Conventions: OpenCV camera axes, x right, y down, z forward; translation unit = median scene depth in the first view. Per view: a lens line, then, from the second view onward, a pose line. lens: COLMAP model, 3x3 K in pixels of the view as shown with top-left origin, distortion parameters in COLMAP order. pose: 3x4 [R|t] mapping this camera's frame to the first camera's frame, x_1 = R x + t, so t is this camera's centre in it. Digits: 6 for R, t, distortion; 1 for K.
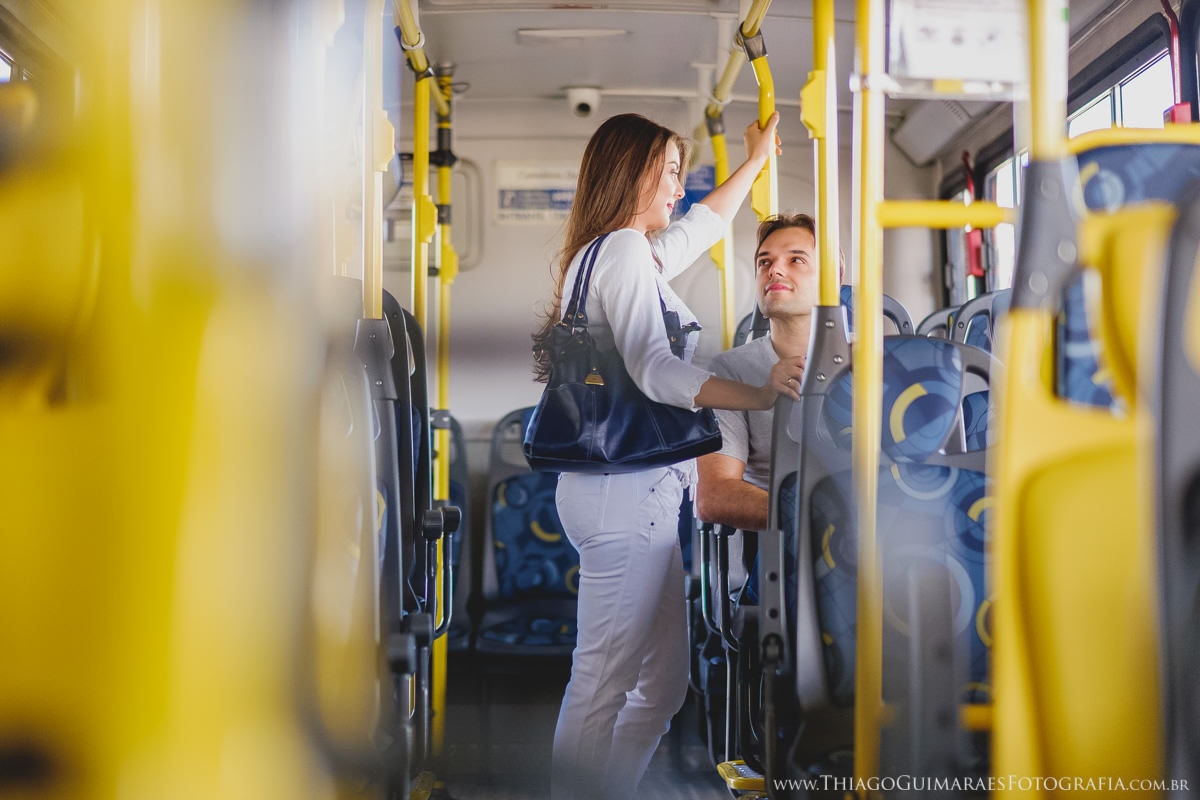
lens RADIAL K [[2994.1, 0, 602.8], [0, 2994.1, 401.7], [0, 0, 1]] dist [0.005871, 0.000000]
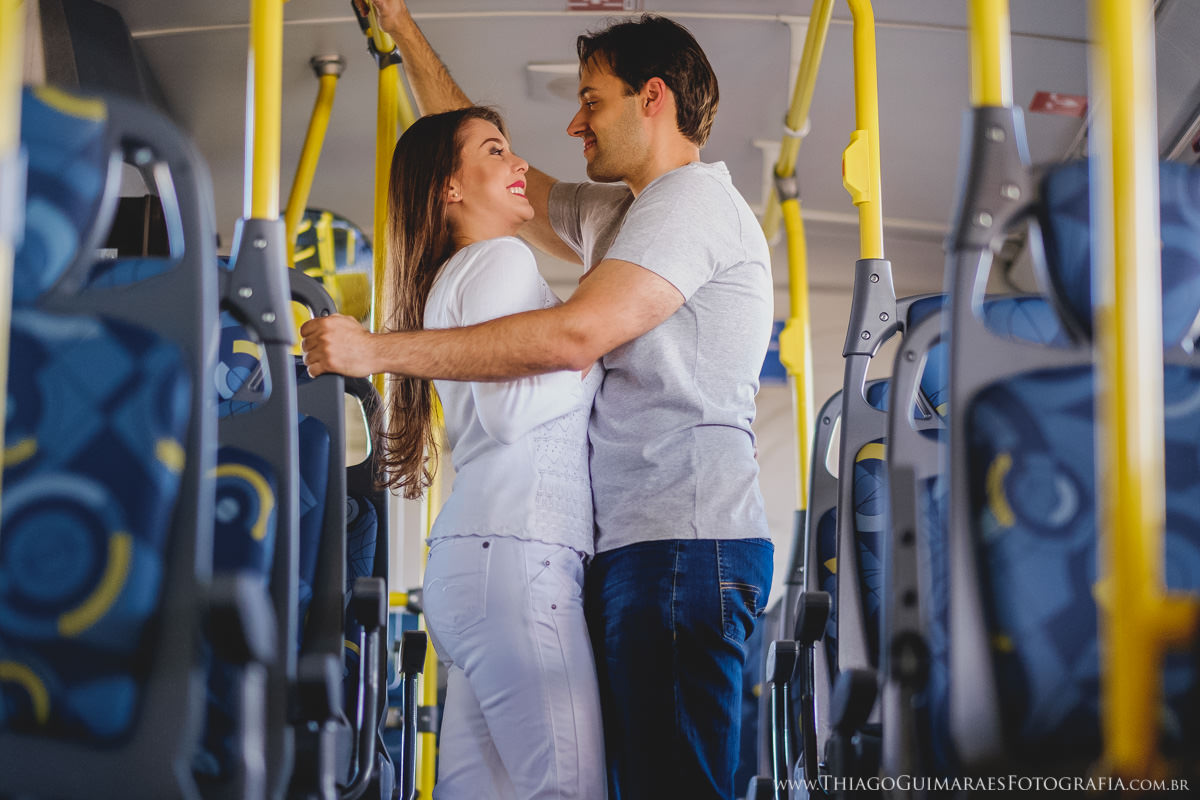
lens RADIAL K [[2994.1, 0, 605.1], [0, 2994.1, 407.9], [0, 0, 1]] dist [0.005871, 0.000000]
pose [[0.999826, 0.000893, -0.018638, 0.006503], [-0.003559, 0.989645, -0.143496, 0.080296], [0.018317, 0.143537, 0.989475, 0.289626]]
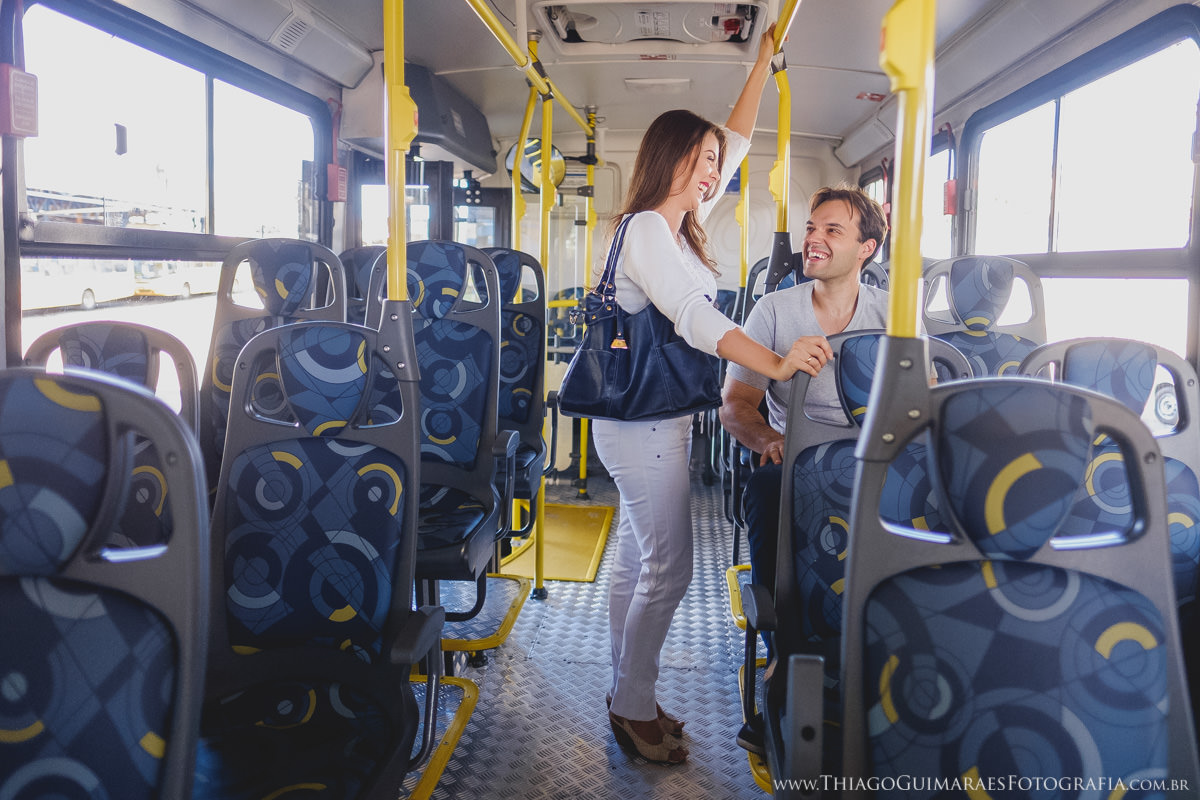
lens RADIAL K [[864.1, 0, 584.4], [0, 864.1, 394.0], [0, 0, 1]] dist [-0.000872, 0.002439]
pose [[0.991404, 0.039684, -0.124670, 0.018653], [-0.017993, 0.985192, 0.170508, -0.036561], [0.129591, -0.166799, 0.977438, 0.553544]]
